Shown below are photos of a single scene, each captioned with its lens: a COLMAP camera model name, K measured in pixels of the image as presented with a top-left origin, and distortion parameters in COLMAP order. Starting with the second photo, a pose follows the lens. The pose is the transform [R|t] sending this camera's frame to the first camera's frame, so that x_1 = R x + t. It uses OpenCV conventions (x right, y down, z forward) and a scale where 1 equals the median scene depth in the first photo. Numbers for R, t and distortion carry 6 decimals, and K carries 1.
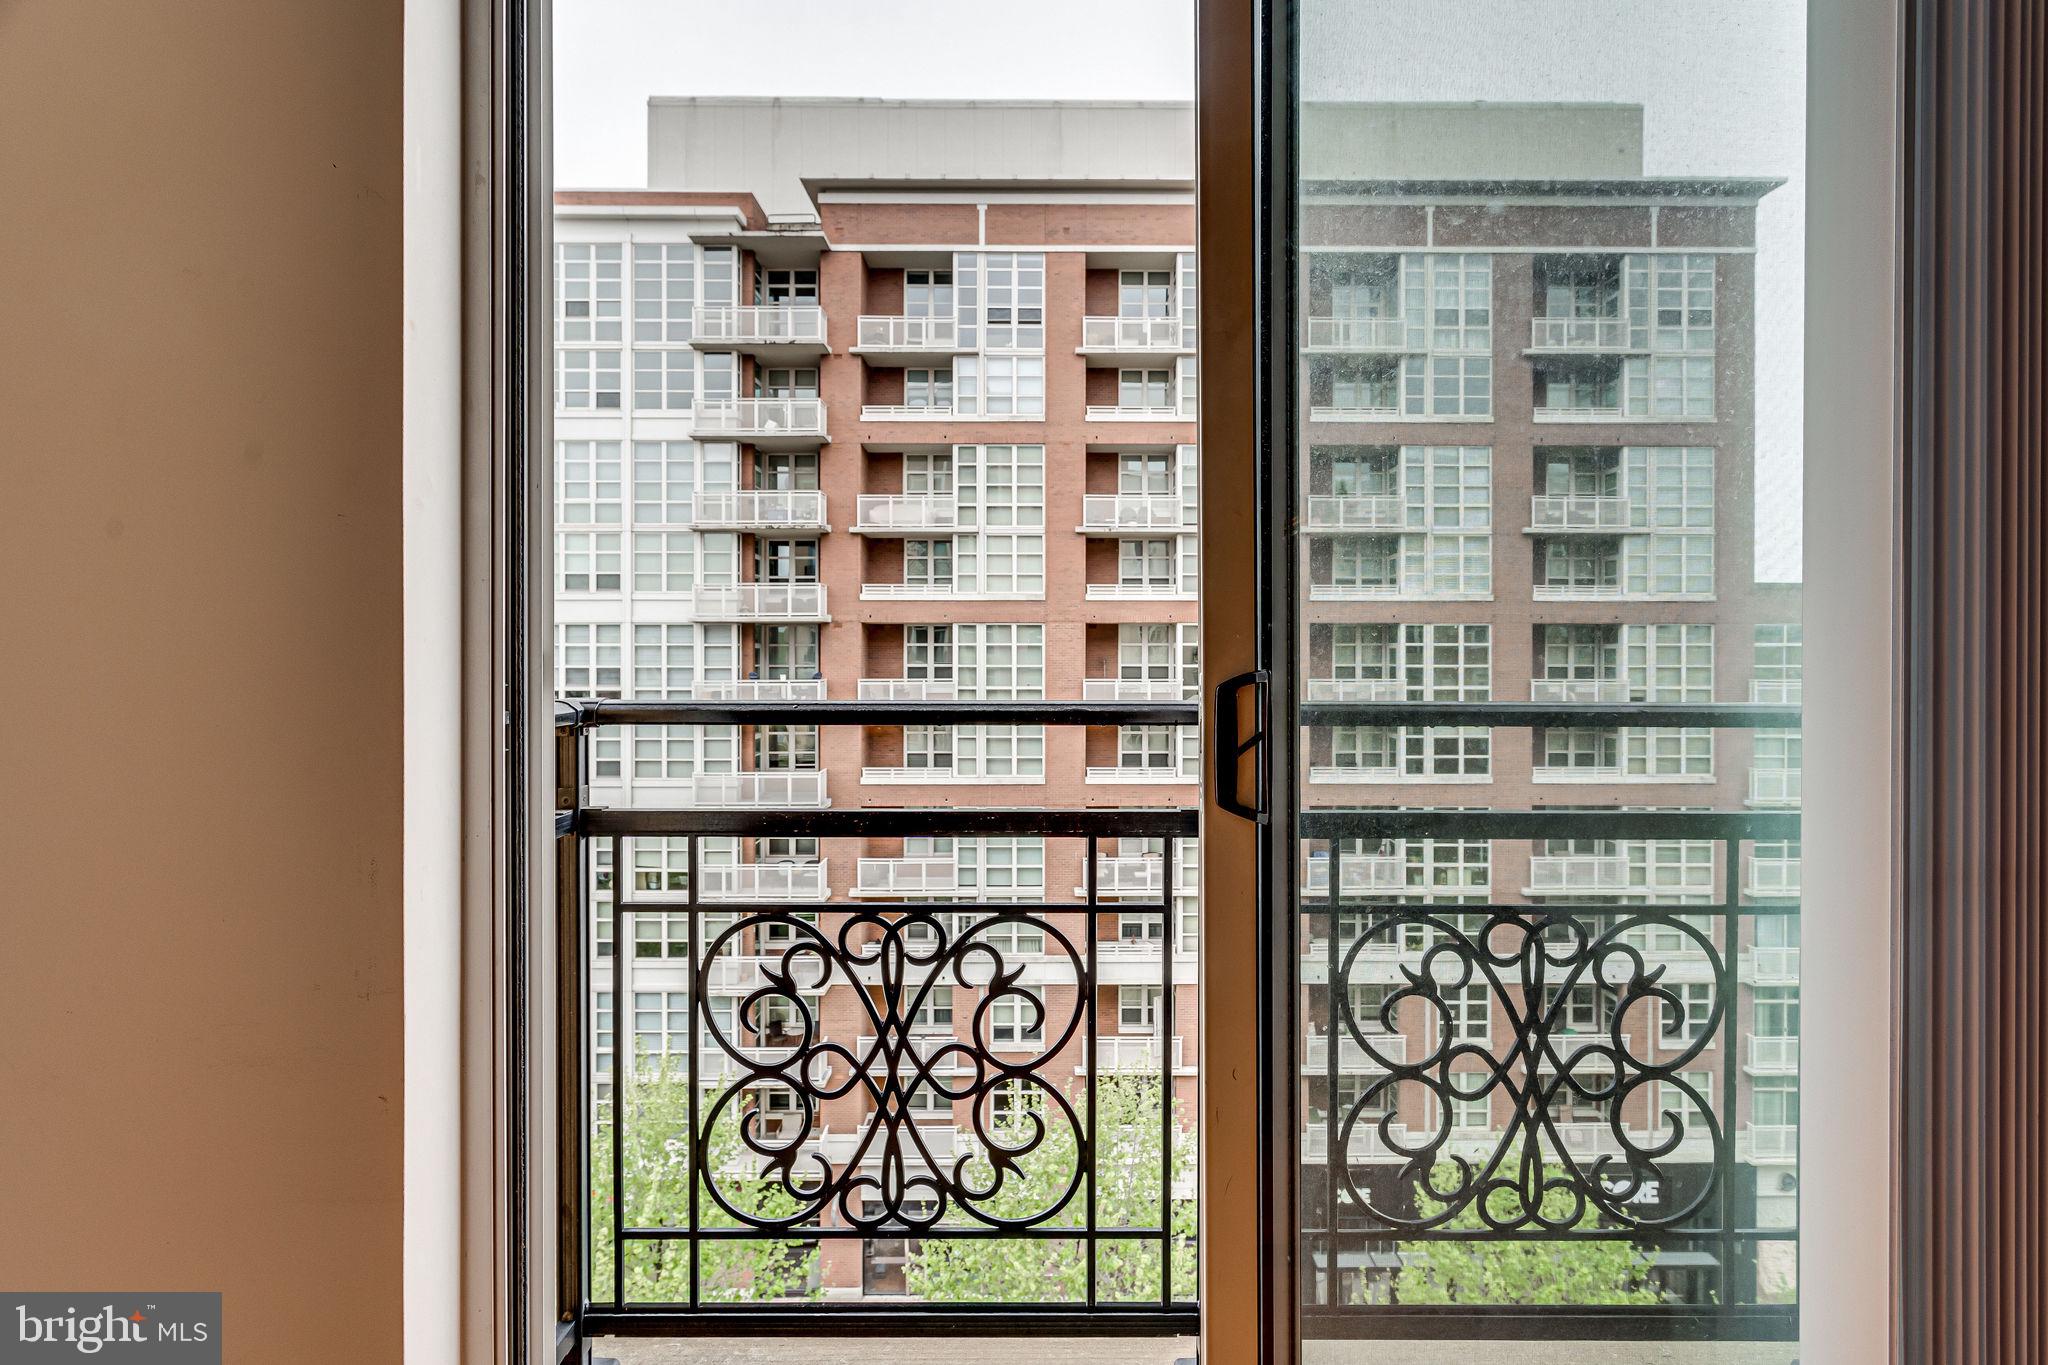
lens RADIAL K [[985.6, 0, 1025.7], [0, 985.6, 655.5], [0, 0, 1]] dist [0.001107, -0.000028]
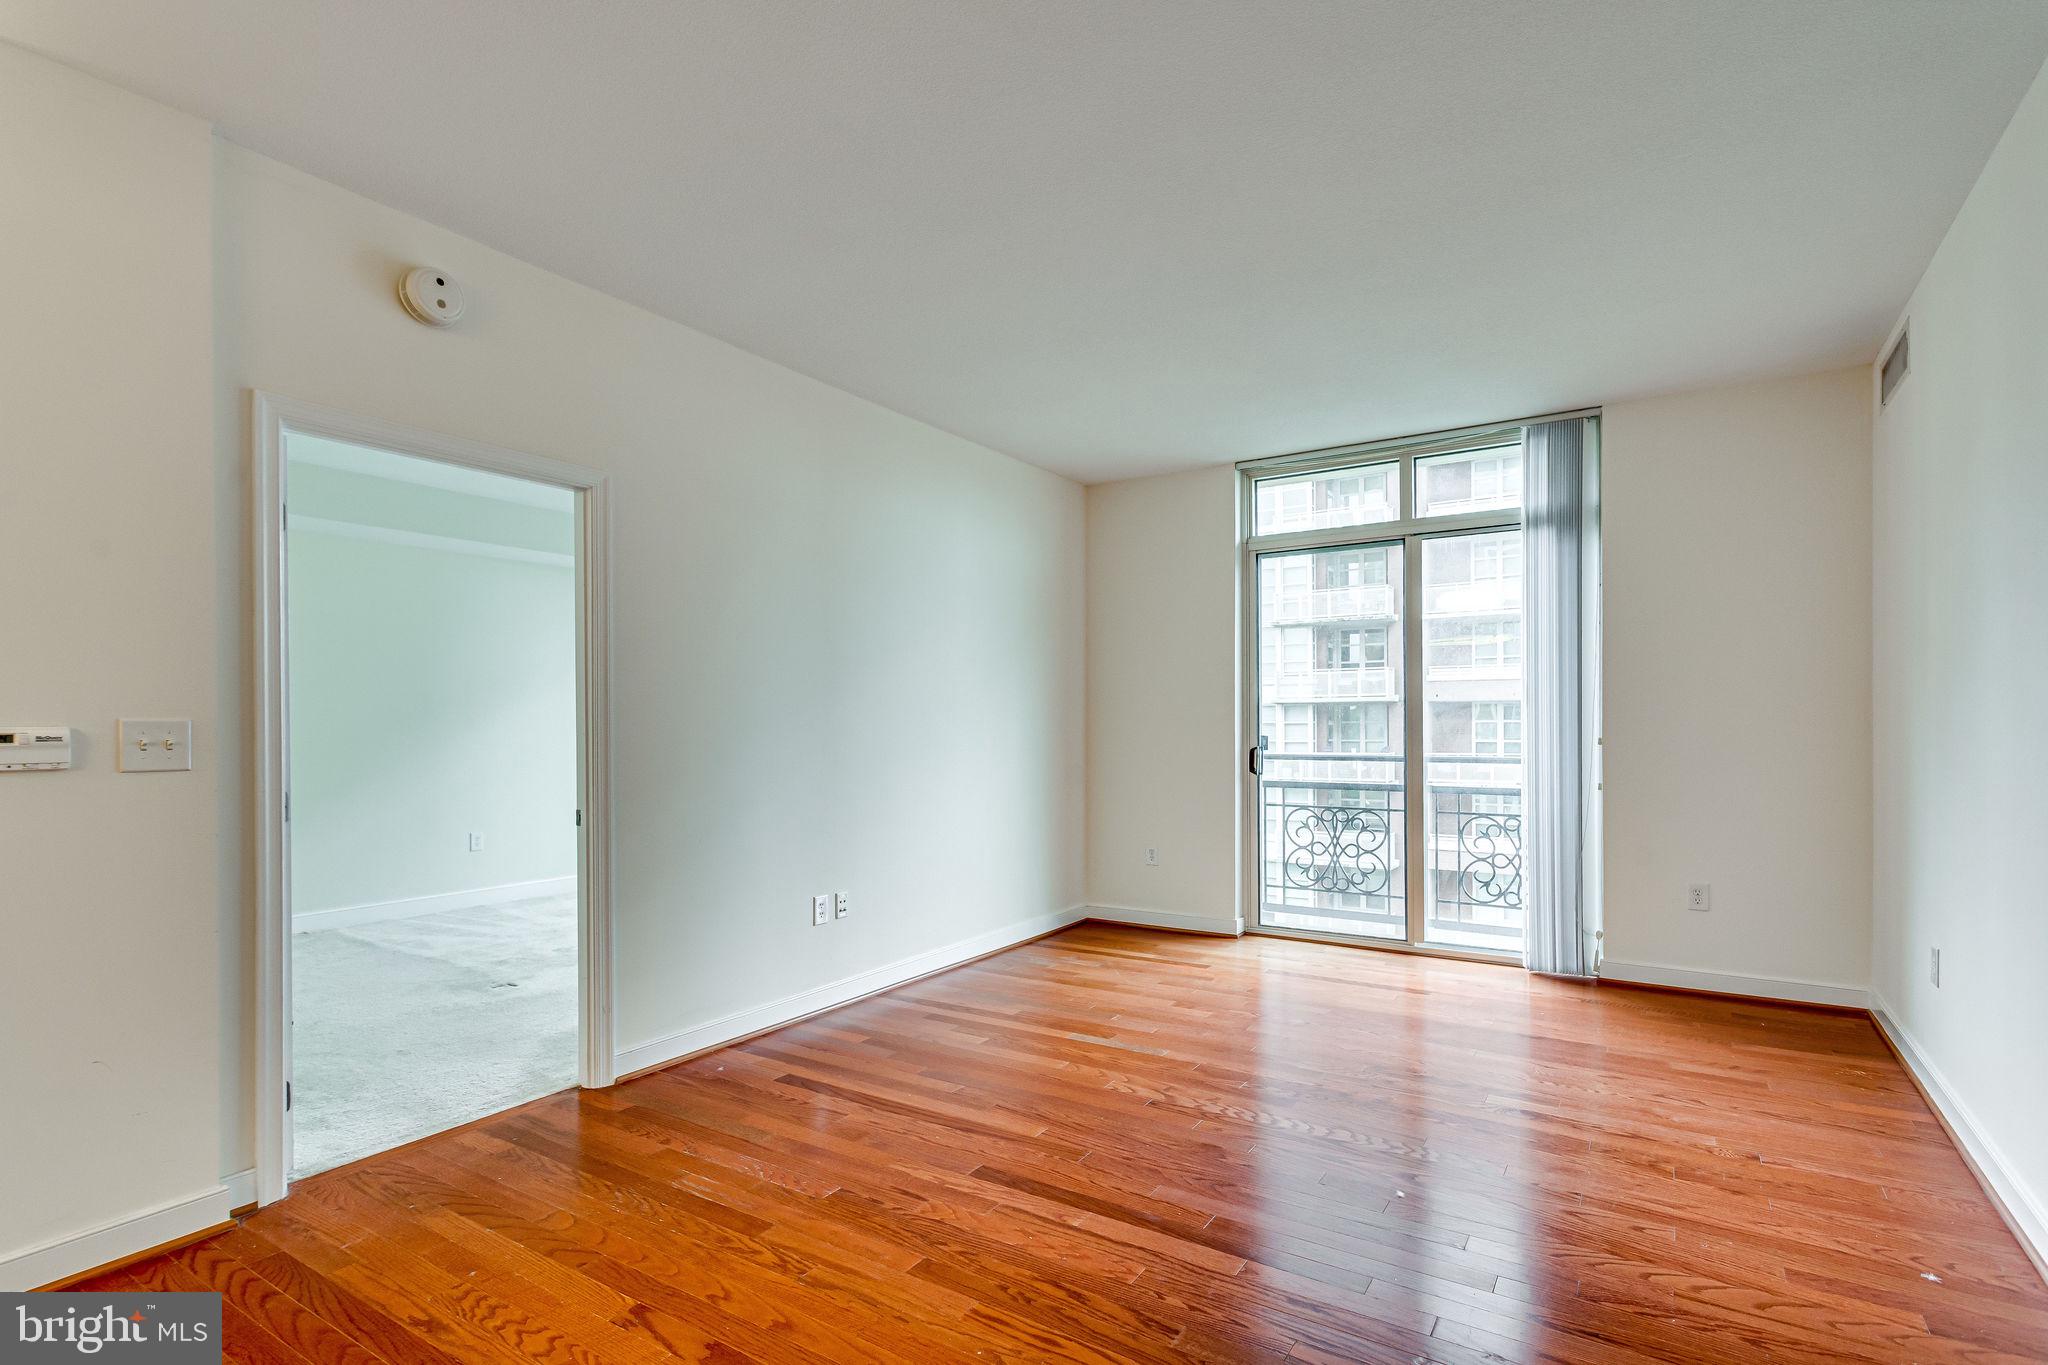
lens RADIAL K [[955.6, 0, 1012.2], [0, 955.6, 724.7], [0, 0, 1]] dist [0.001473, 0.001185]
pose [[0.829286, -0.006179, -0.558790, 0.910563], [0.003140, 0.999975, -0.006399, -0.048516], [0.558815, 0.003552, 0.829284, -2.812107]]
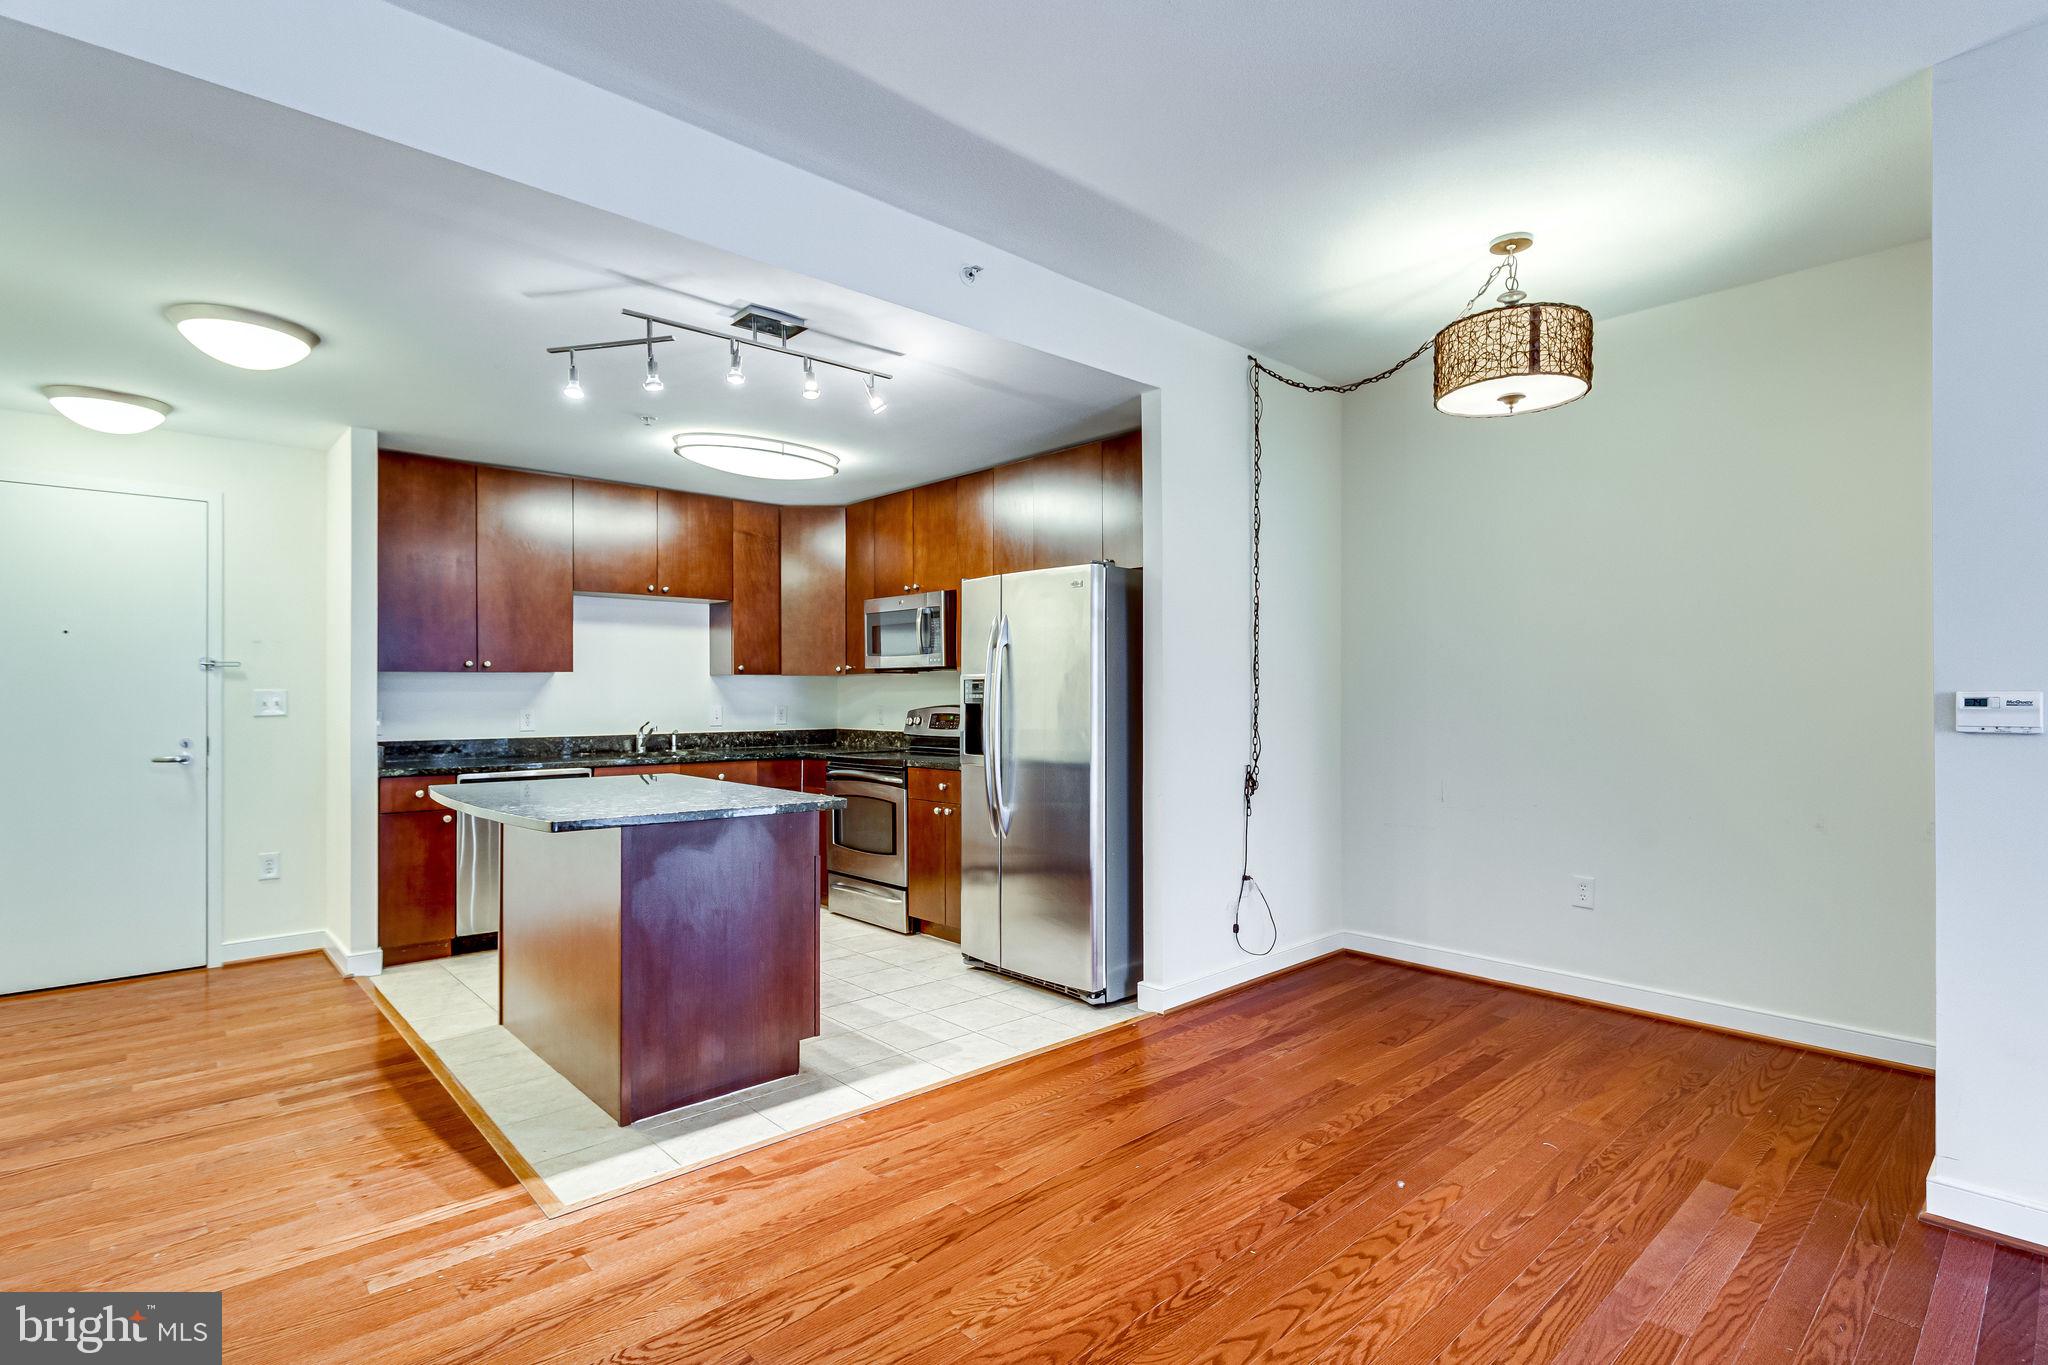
lens RADIAL K [[969.7, 0, 1042.4], [0, 969.7, 689.2], [0, 0, 1]] dist [0.001228, -0.000501]
pose [[-0.715379, -0.002862, -0.698730, 0.998652], [-0.004656, 0.999989, 0.000671, -0.055749], [0.698721, 0.003733, -0.715385, -2.434727]]
